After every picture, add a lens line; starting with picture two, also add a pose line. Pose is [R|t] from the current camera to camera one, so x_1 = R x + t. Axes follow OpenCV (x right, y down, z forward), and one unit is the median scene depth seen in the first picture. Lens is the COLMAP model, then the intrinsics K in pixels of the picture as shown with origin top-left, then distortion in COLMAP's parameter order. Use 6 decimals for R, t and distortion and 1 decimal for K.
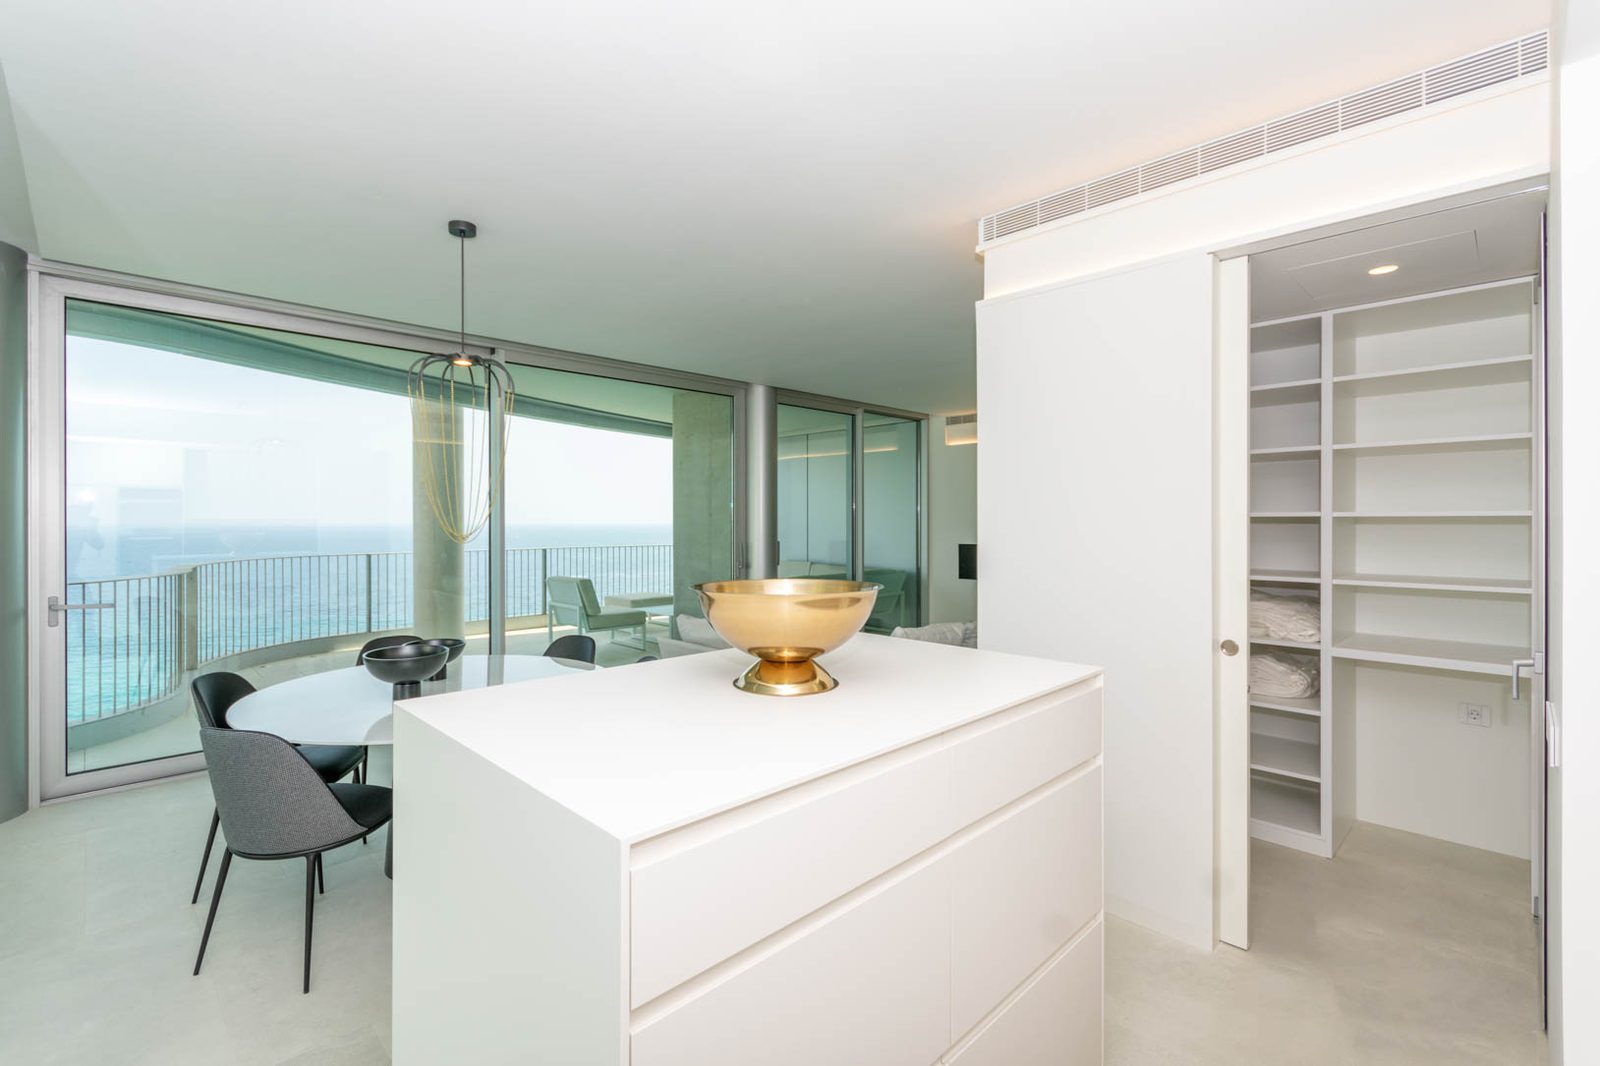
lens RADIAL K [[715.1, 0, 795.4], [0, 715.1, 526.8], [0, 0, 1]] dist [0.000857, 0.000209]
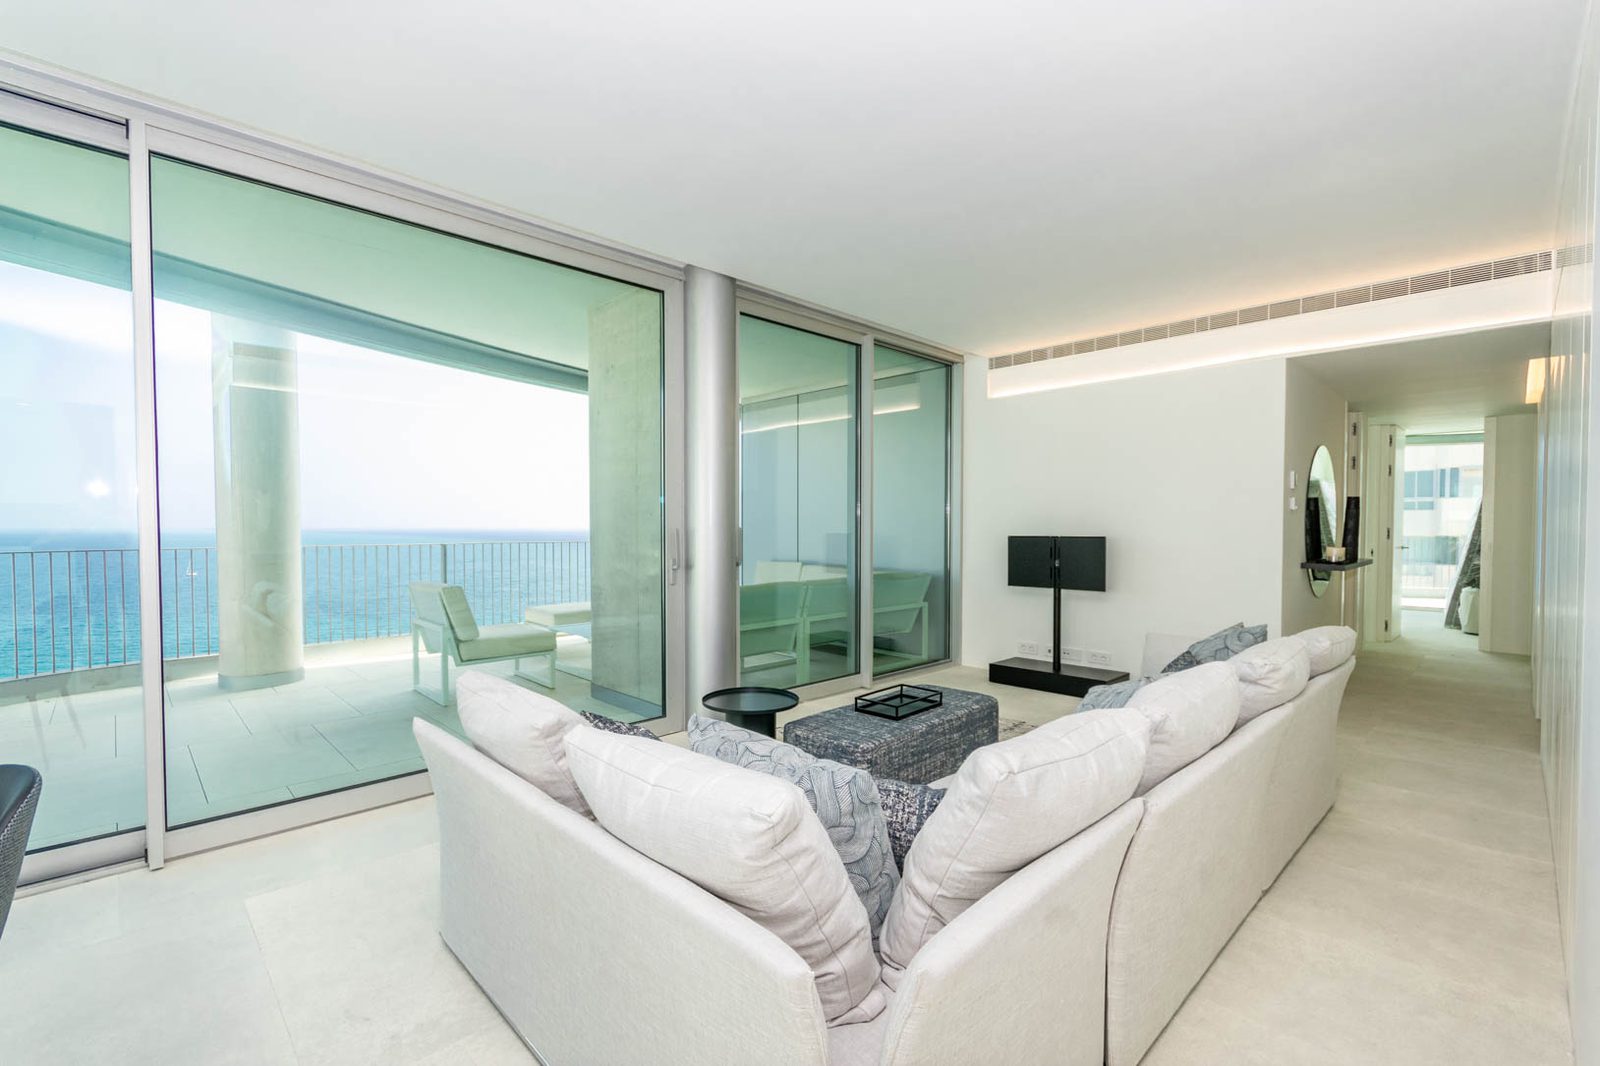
lens RADIAL K [[694.7, 0, 801.2], [0, 694.7, 553.0], [0, 0, 1]] dist [-0.000544, 0.000369]
pose [[0.999999, 0.001372, -0.000219, 0.029106], [-0.001364, 0.999537, 0.030383, 0.021977], [0.000260, -0.030383, 0.999538, 0.355327]]
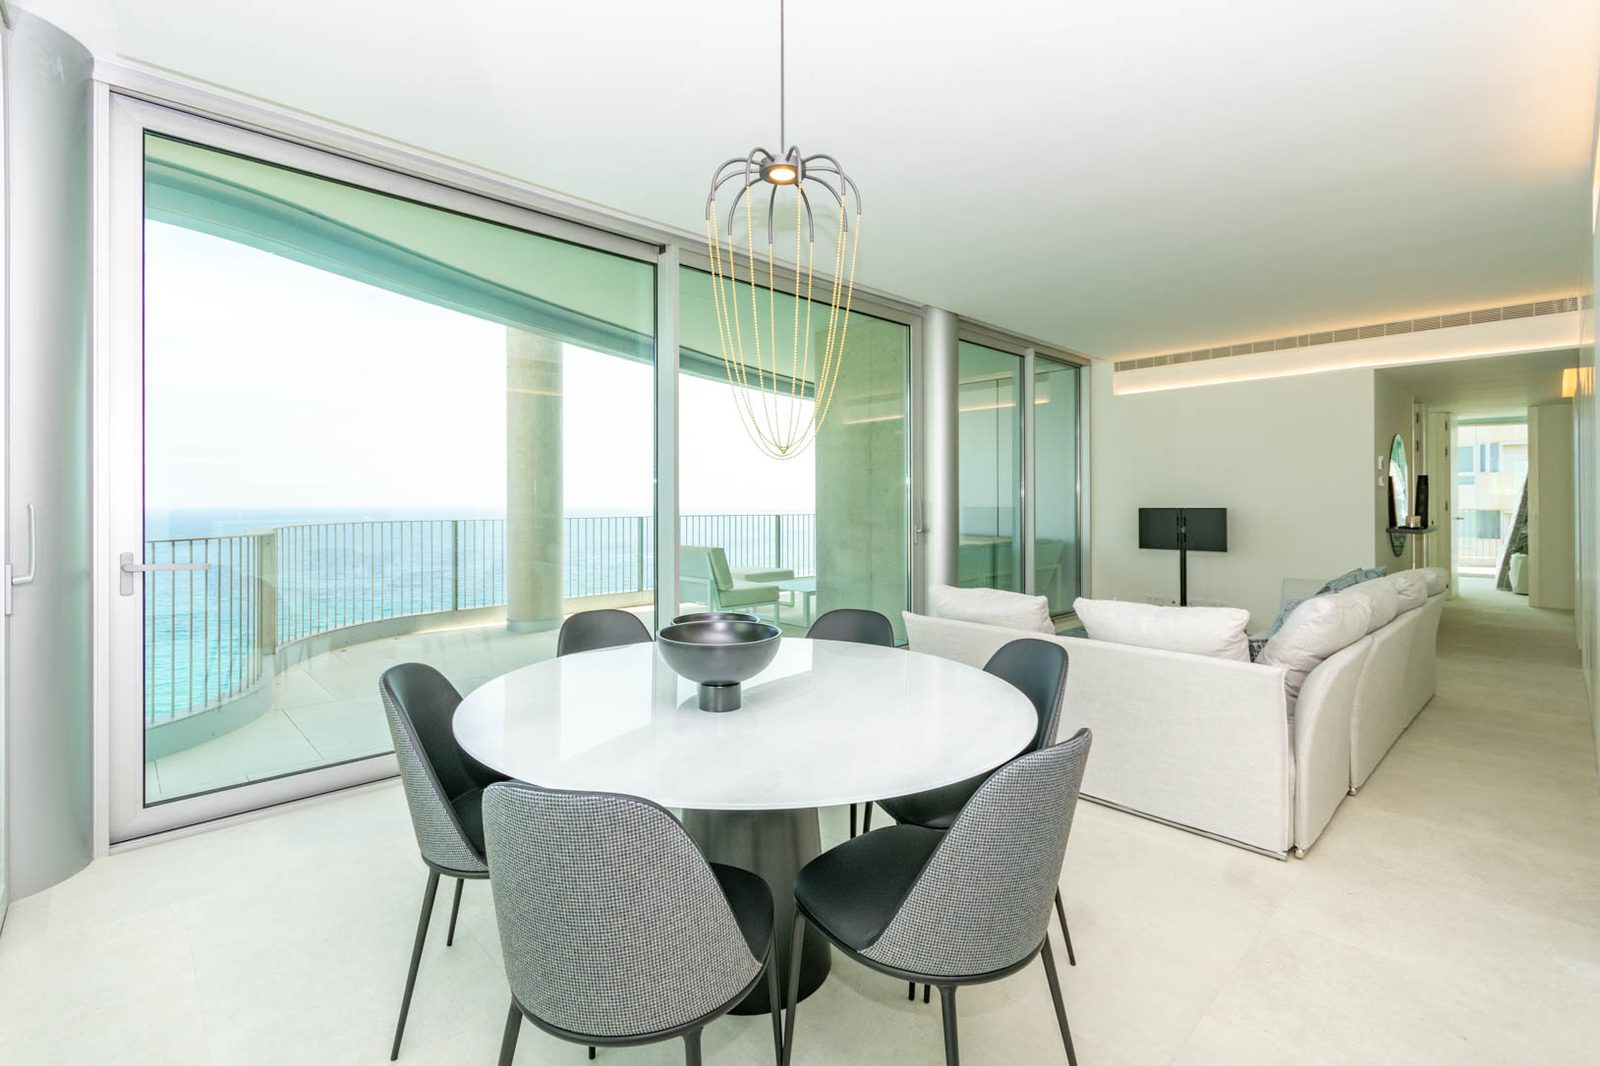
lens RADIAL K [[717.4, 0, 802.2], [0, 717.4, 508.8], [0, 0, 1]] dist [0.001083, -0.000492]
pose [[0.999927, -0.000657, -0.012054, -0.181332], [0.000656, 1.000000, -0.000105, 0.026953], [0.012054, 0.000097, 0.999927, 0.150675]]
